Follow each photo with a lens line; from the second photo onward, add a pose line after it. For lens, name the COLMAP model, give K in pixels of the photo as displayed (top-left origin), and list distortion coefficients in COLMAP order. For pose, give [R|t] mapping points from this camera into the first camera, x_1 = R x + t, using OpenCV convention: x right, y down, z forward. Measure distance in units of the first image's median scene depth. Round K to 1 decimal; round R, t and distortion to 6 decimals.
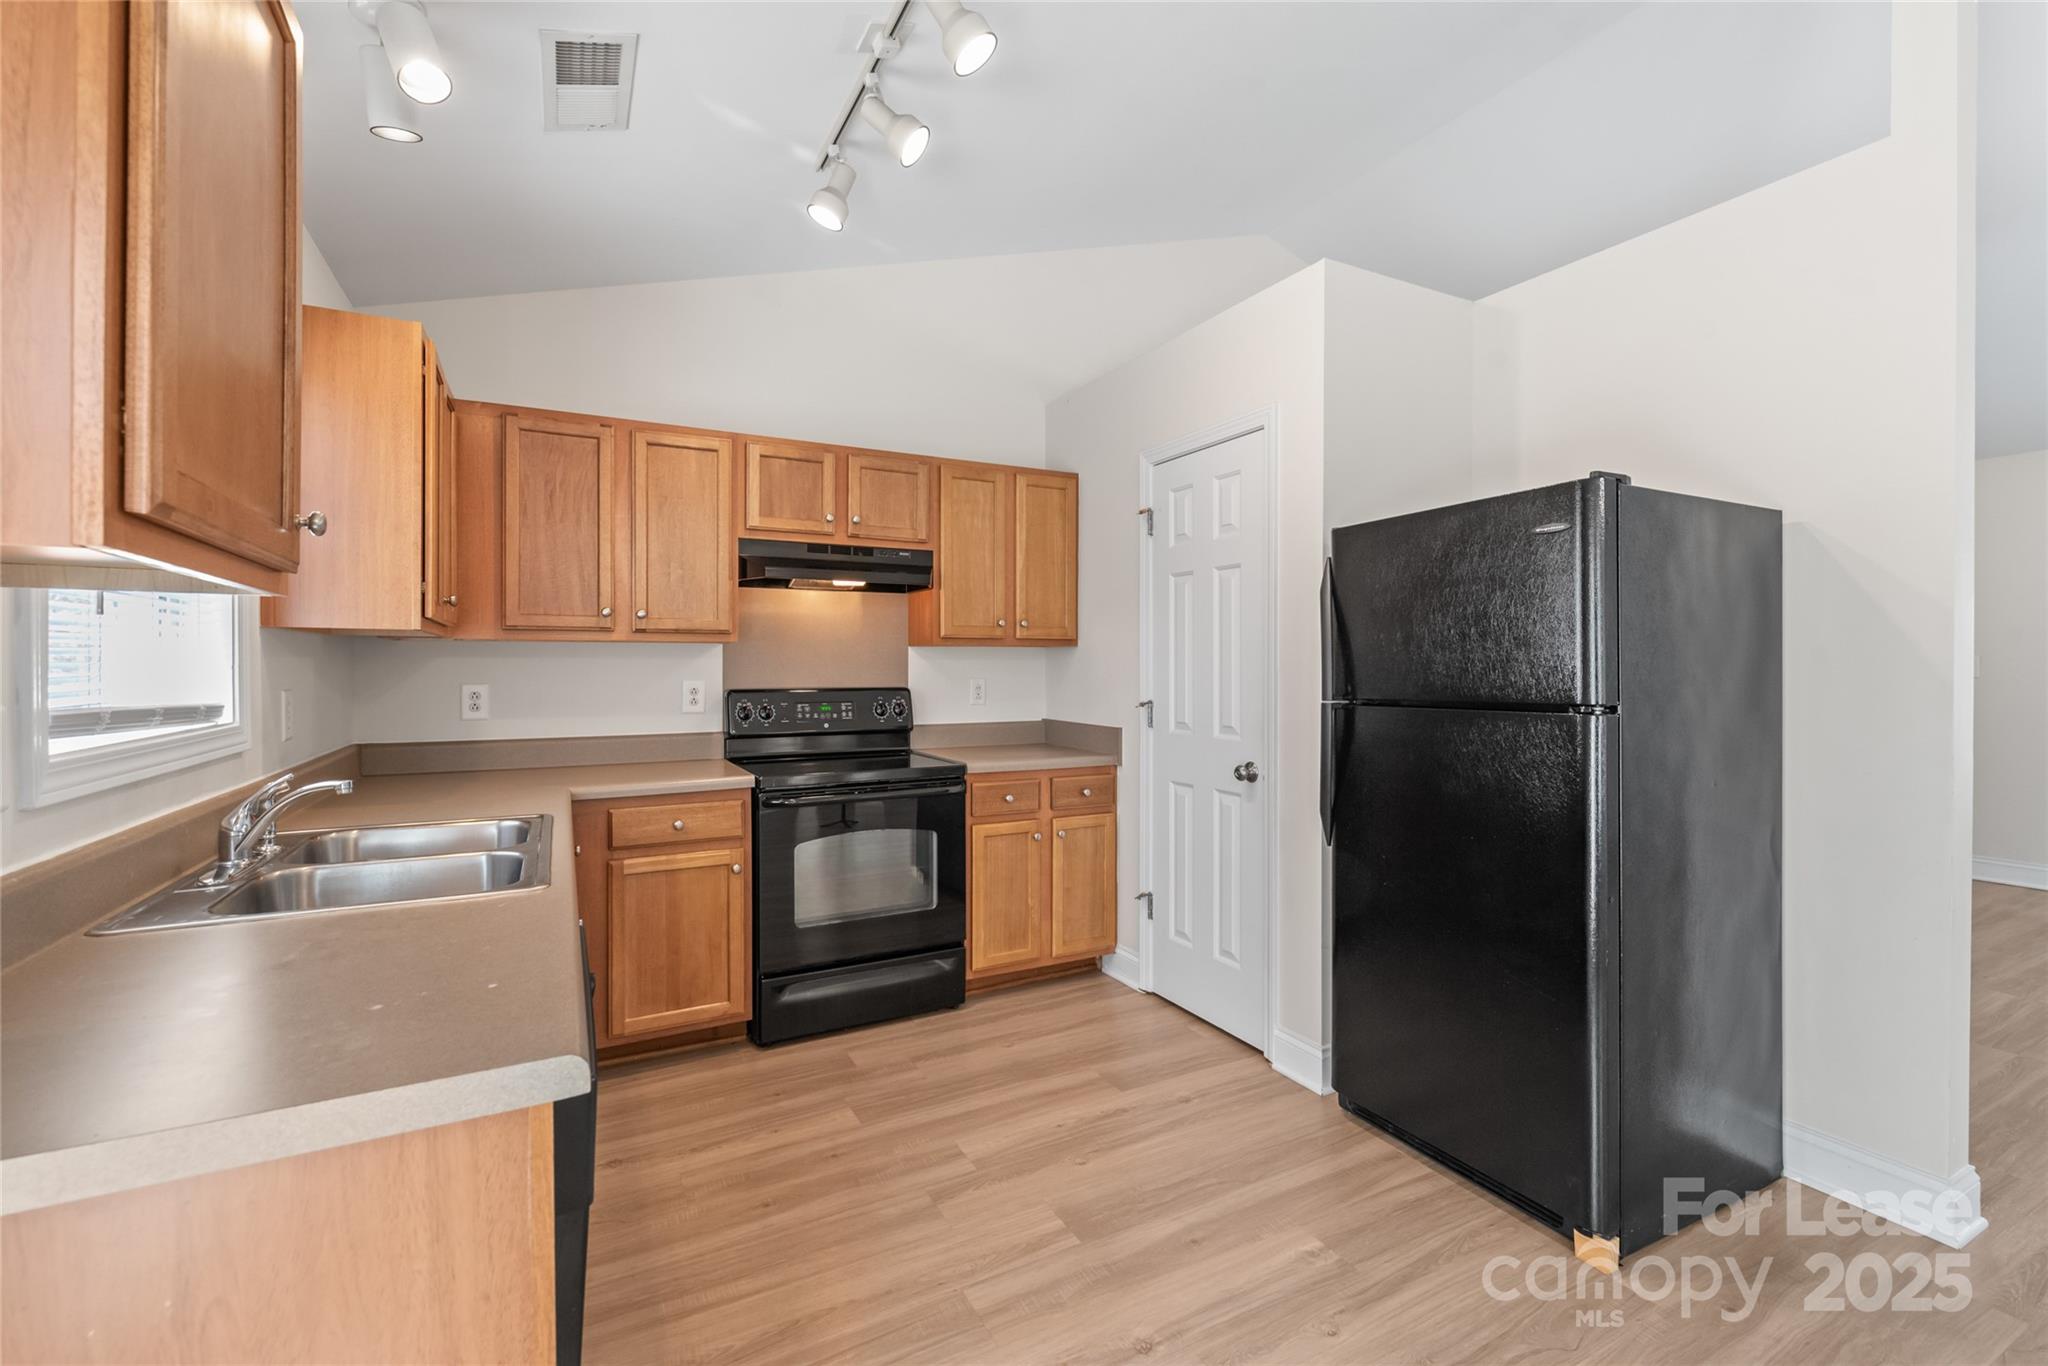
lens RADIAL K [[869.7, 0, 1031.3], [0, 869.7, 666.1], [0, 0, 1]] dist [-0.000388, 0.000127]
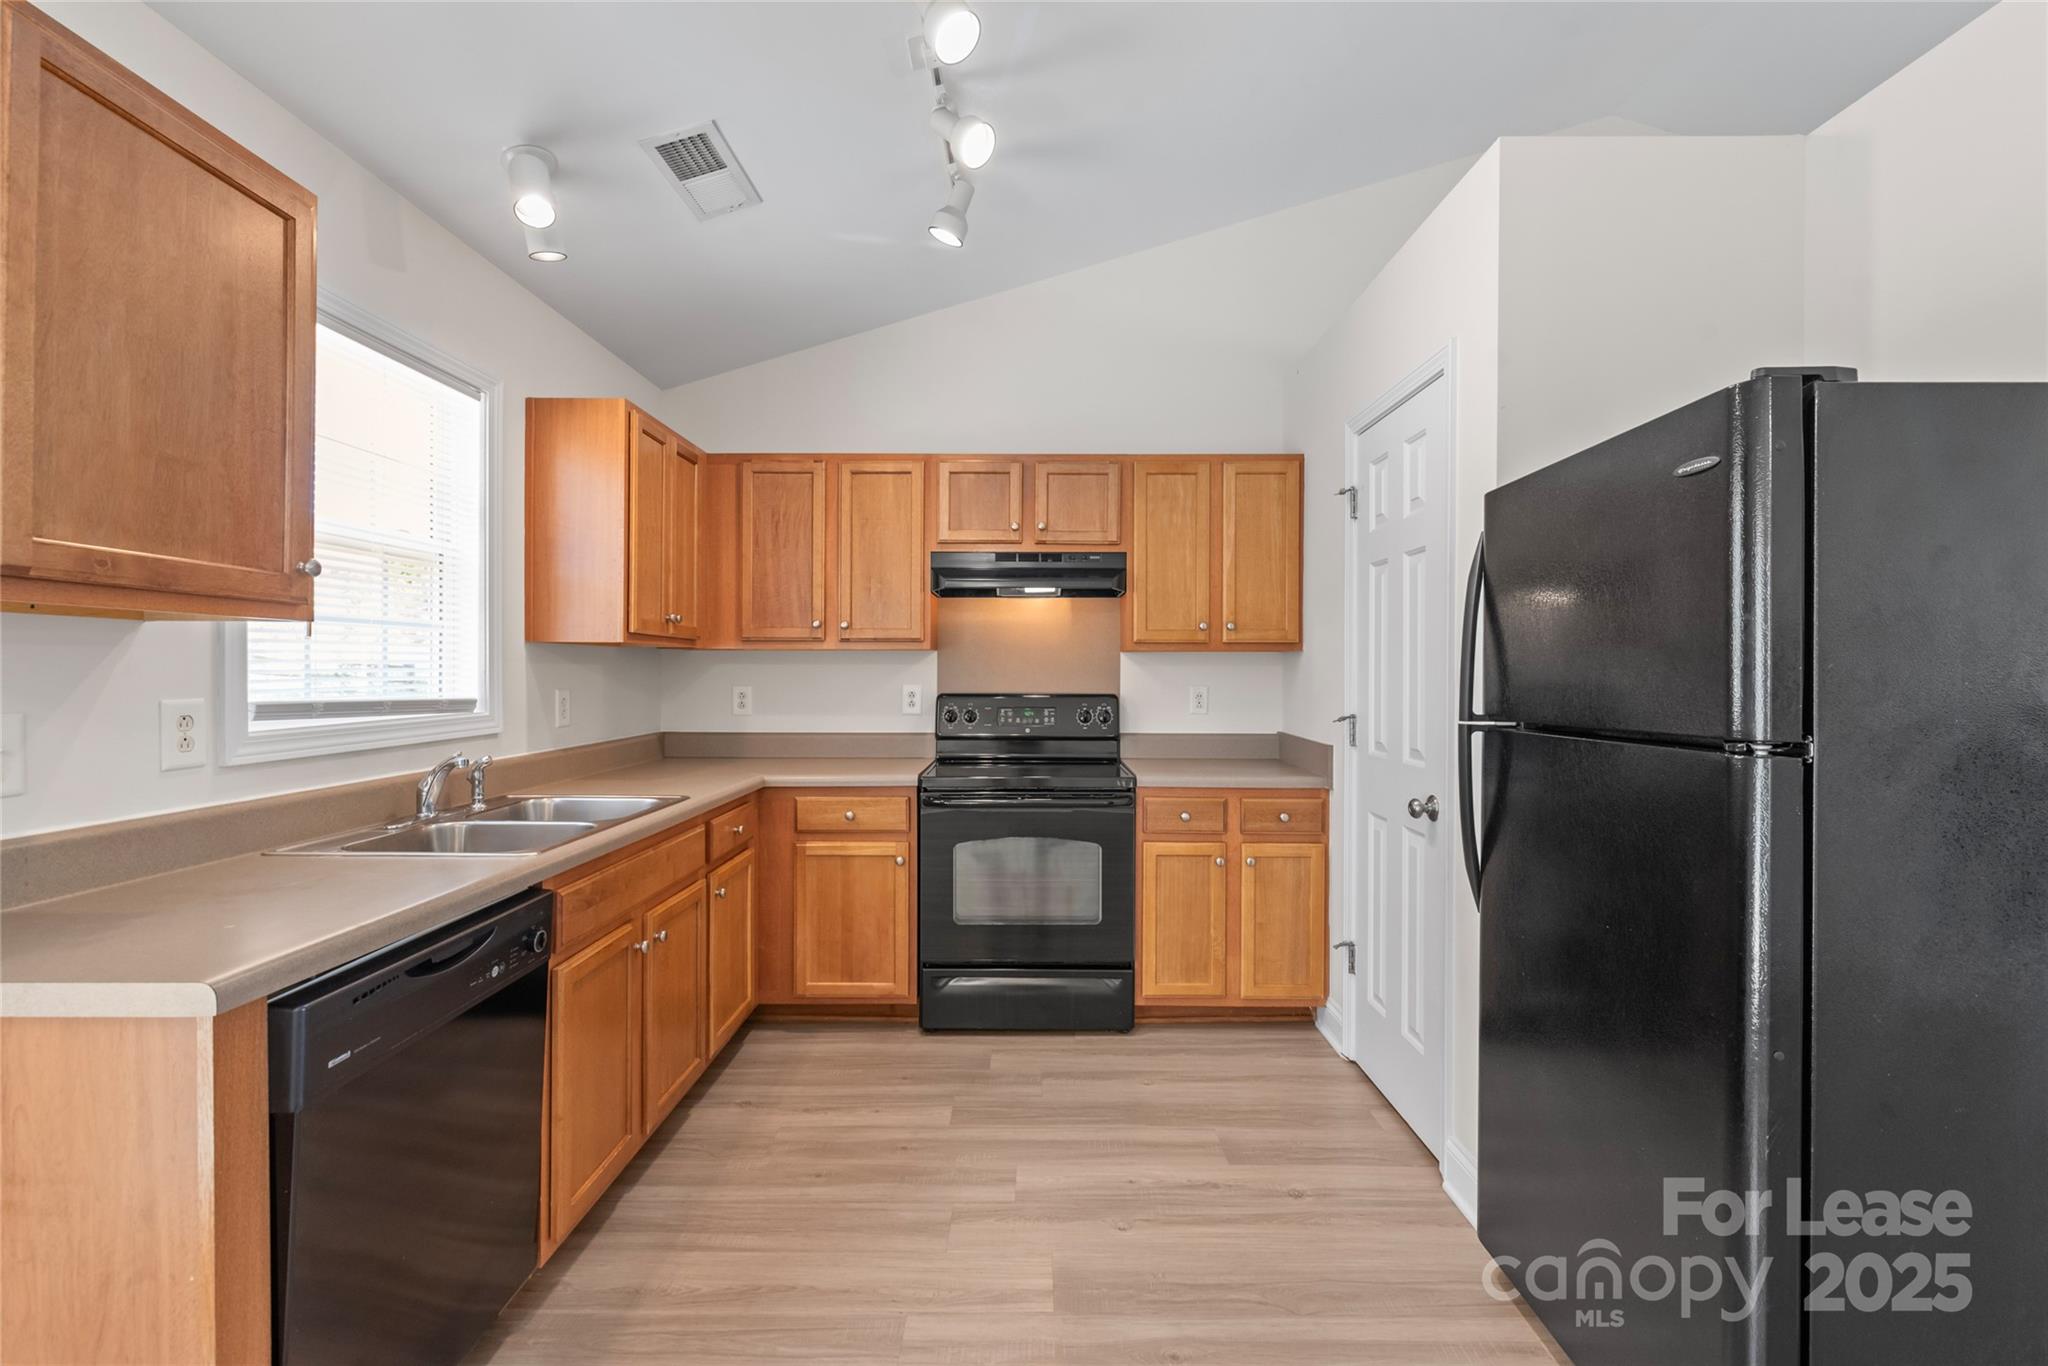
lens RADIAL K [[872.7, 0, 1022.7], [0, 872.7, 670.8], [0, 0, 1]] dist [0.001348, -0.000567]
pose [[0.880993, 0.003526, -0.473116, 0.286559], [-0.003558, 0.999993, 0.000827, -0.002795], [0.473115, 0.000954, 0.881000, 0.115238]]
